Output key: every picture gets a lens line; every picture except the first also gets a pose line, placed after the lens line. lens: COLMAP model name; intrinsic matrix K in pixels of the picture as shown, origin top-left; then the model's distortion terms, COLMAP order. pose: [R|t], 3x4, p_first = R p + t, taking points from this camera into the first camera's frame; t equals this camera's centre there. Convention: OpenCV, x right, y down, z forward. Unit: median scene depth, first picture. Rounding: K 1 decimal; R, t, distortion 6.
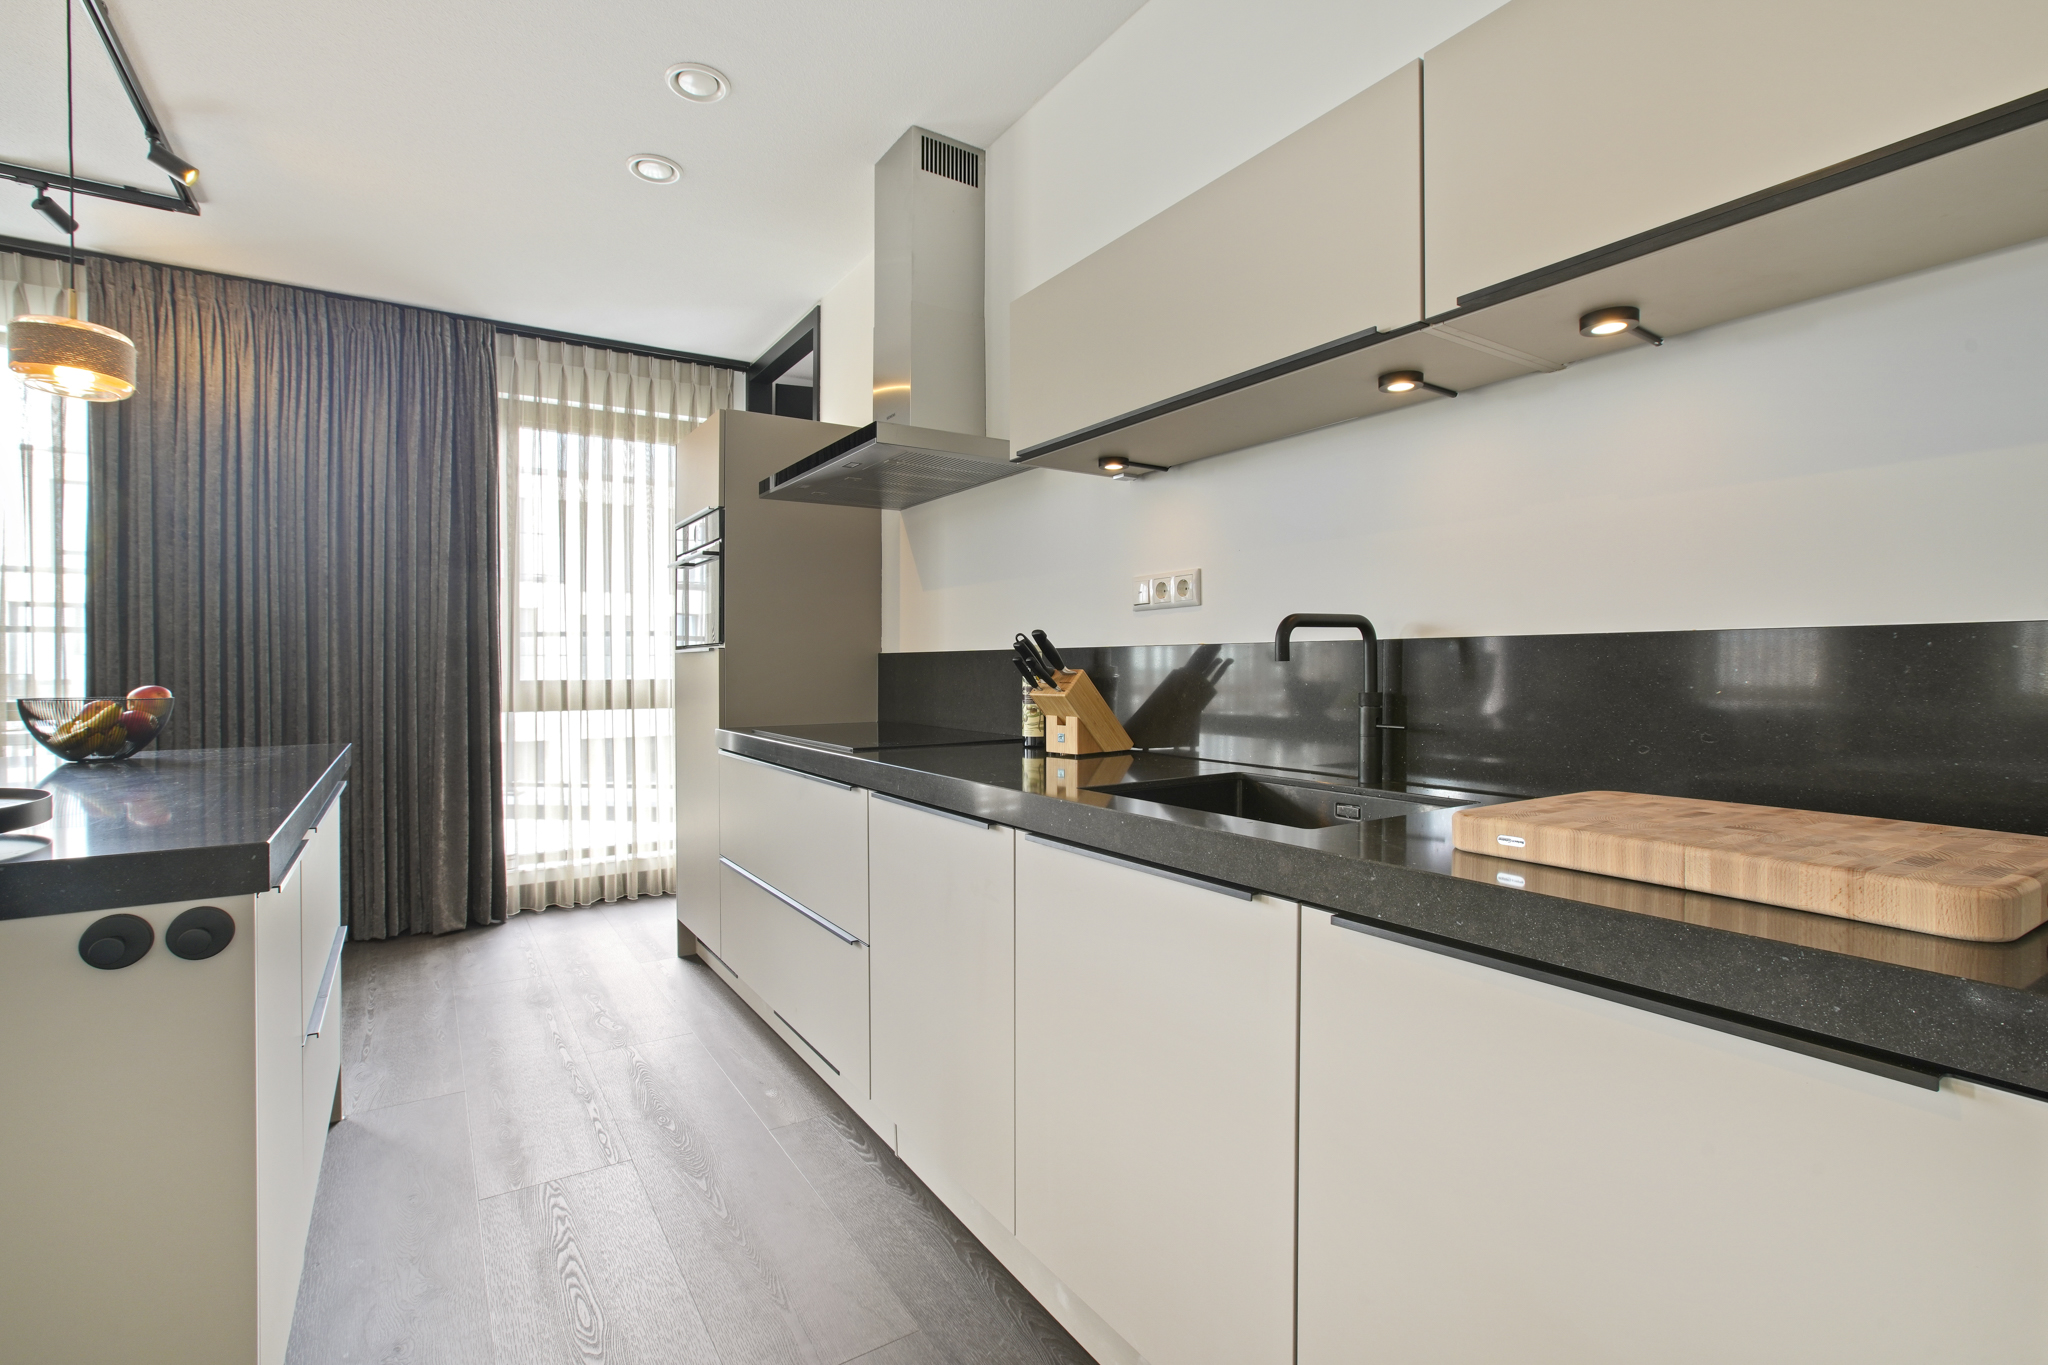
lens RADIAL K [[925.1, 0, 1018.3], [0, 925.1, 684.0], [0, 0, 1]] dist [-0.030127, 0.009779]
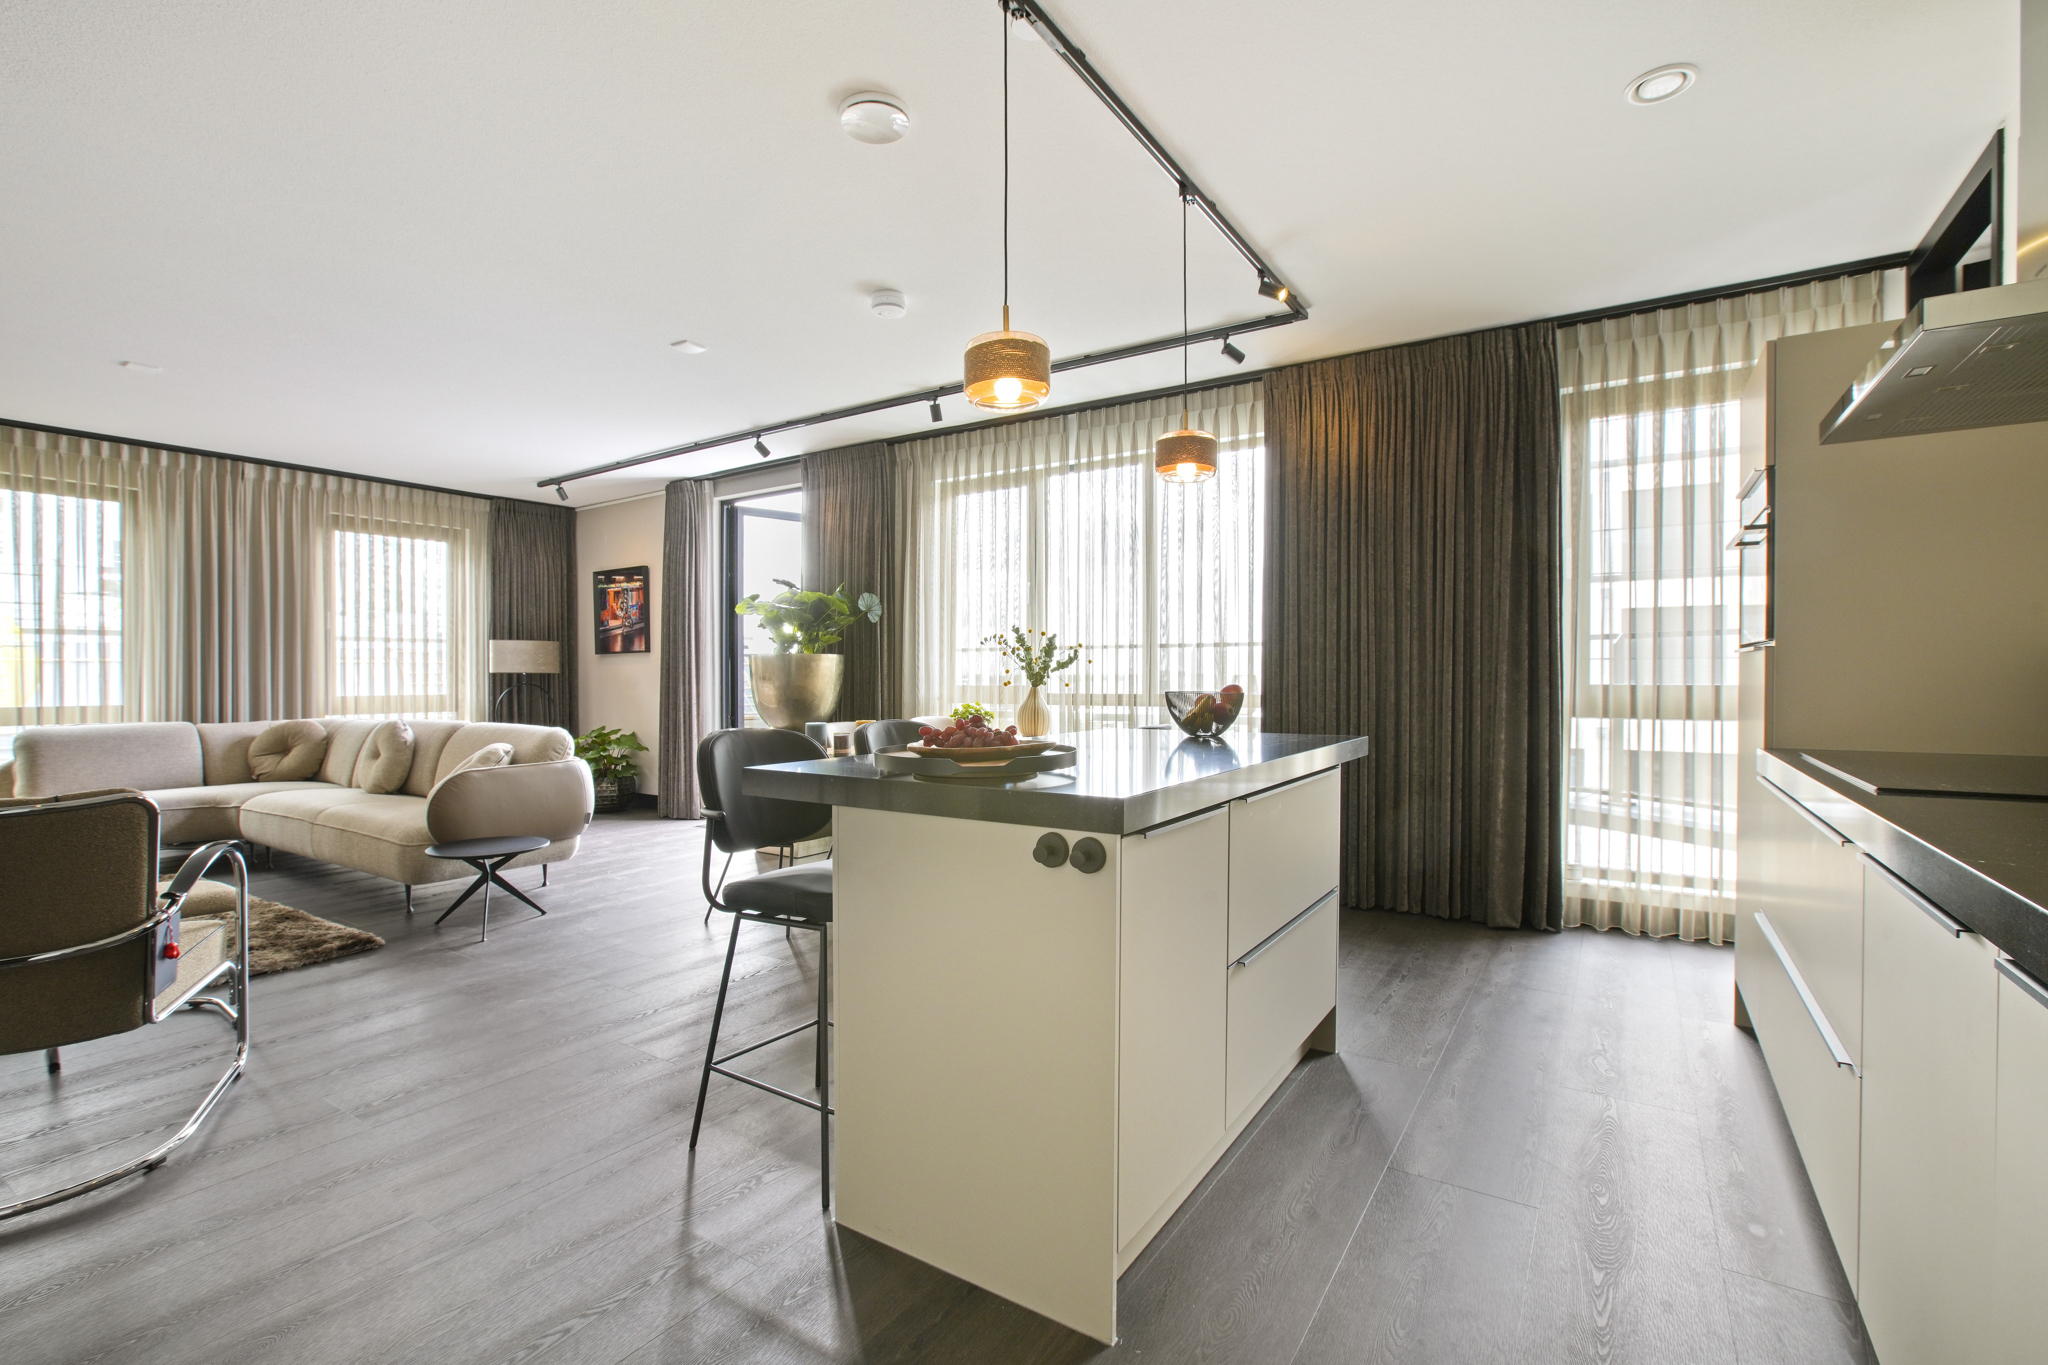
lens RADIAL K [[925.1, 0, 1015.0], [0, 925.1, 690.8], [0, 0, 1]] dist [-0.030127, 0.009779]
pose [[0.399665, 0.019151, -0.916461, 0.107697], [-0.016603, 0.999769, 0.013651, -0.000666], [0.916511, 0.009761, 0.399891, 0.085547]]
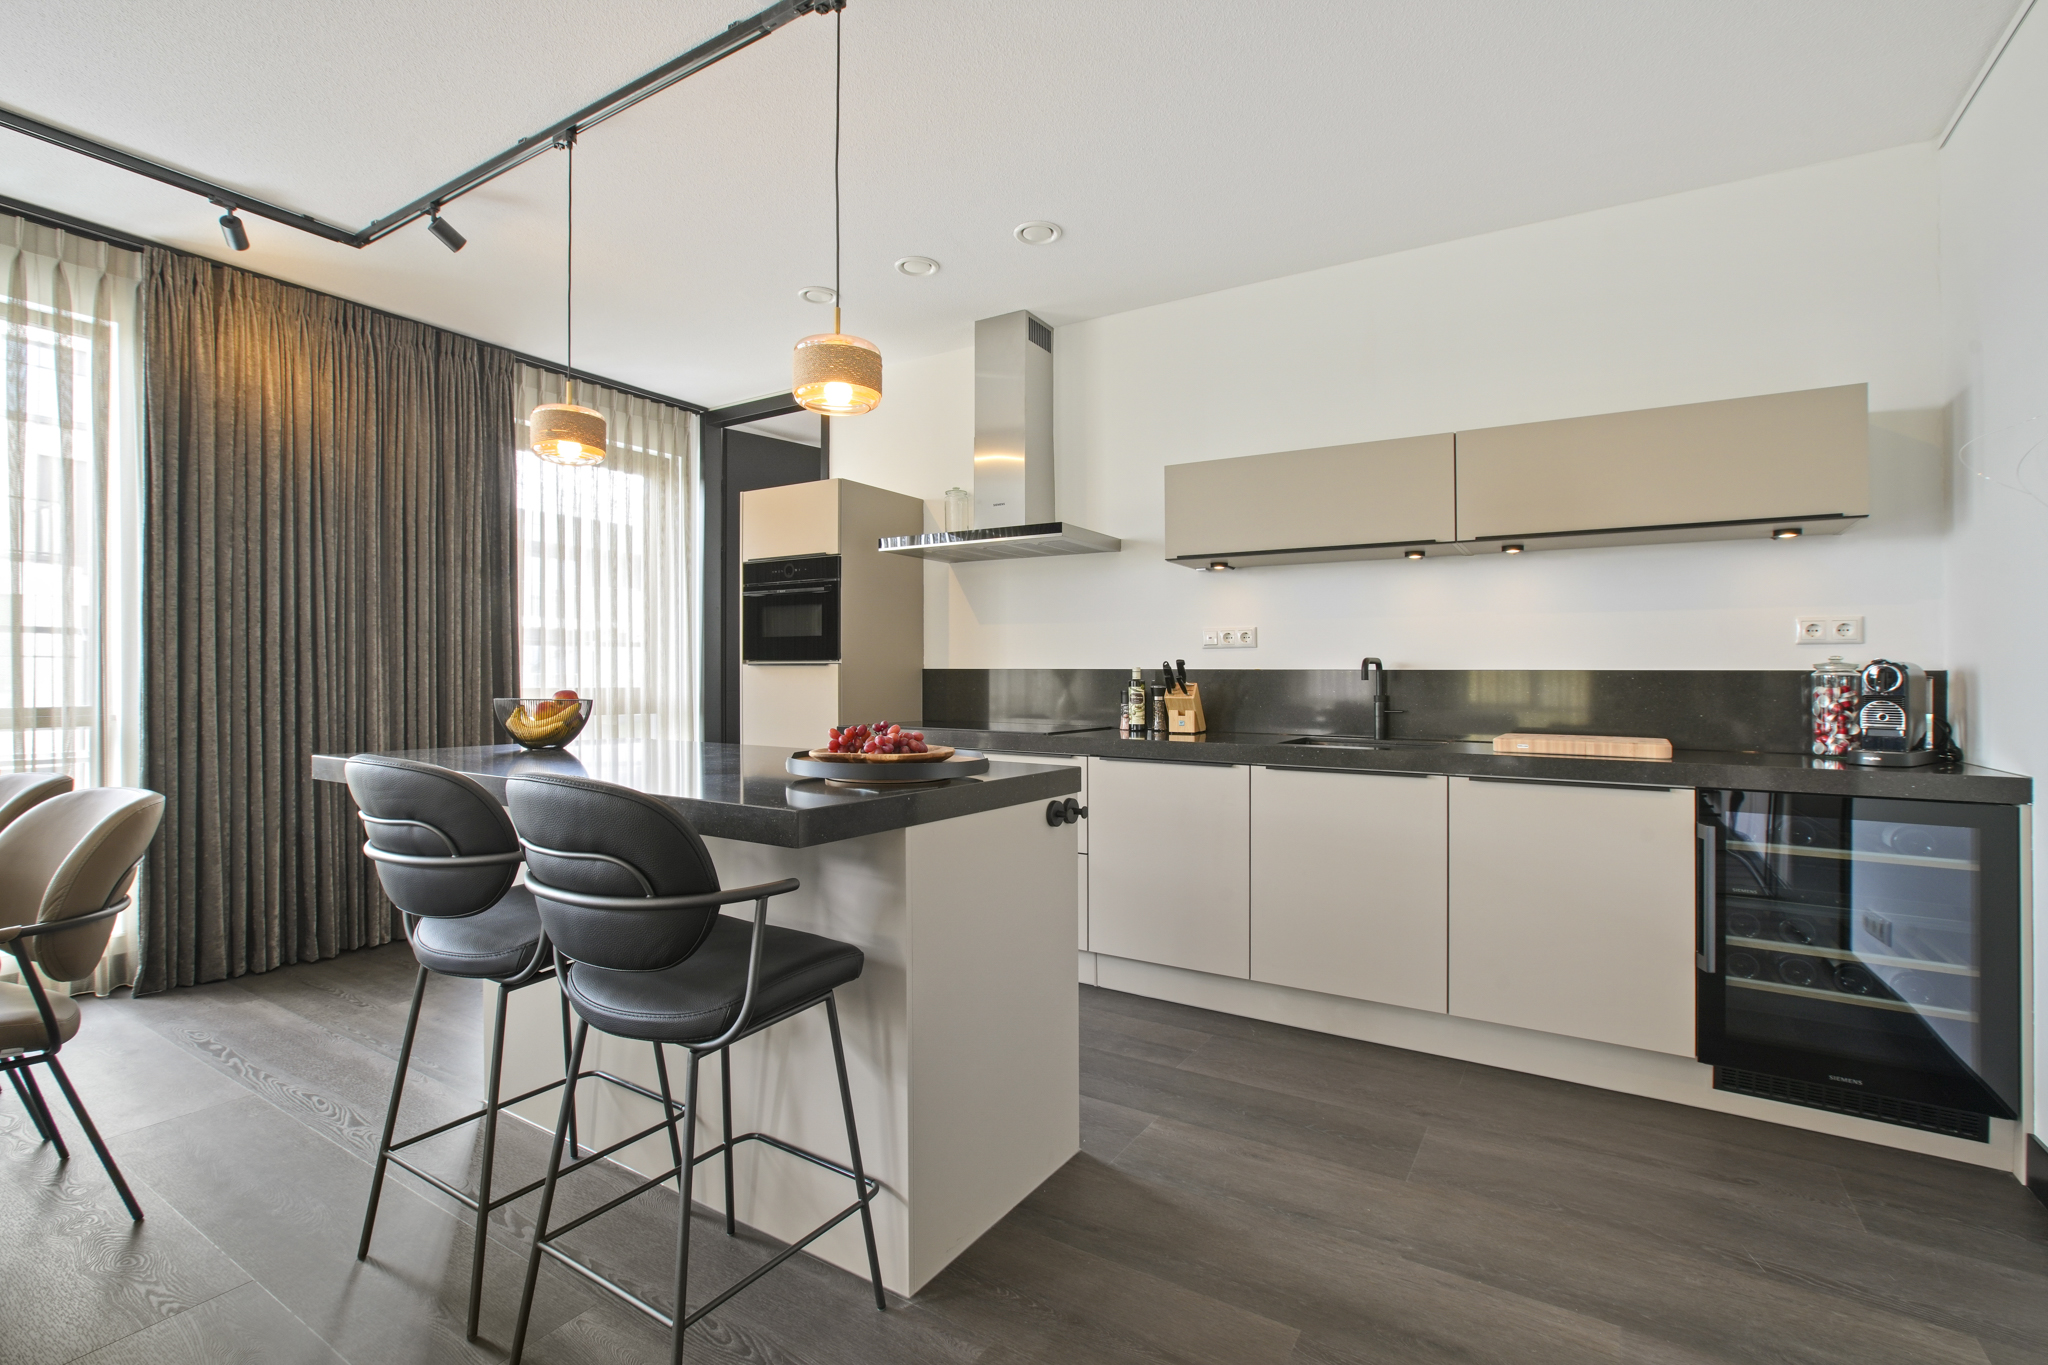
lens RADIAL K [[925.1, 0, 1027.0], [0, 925.1, 673.8], [0, 0, 1]] dist [-0.030127, 0.009779]
pose [[0.907921, 0.012378, 0.418958, -0.518738], [-0.001345, 0.999645, -0.026620, 0.007745], [-0.419138, 0.023605, 0.907616, -0.233701]]
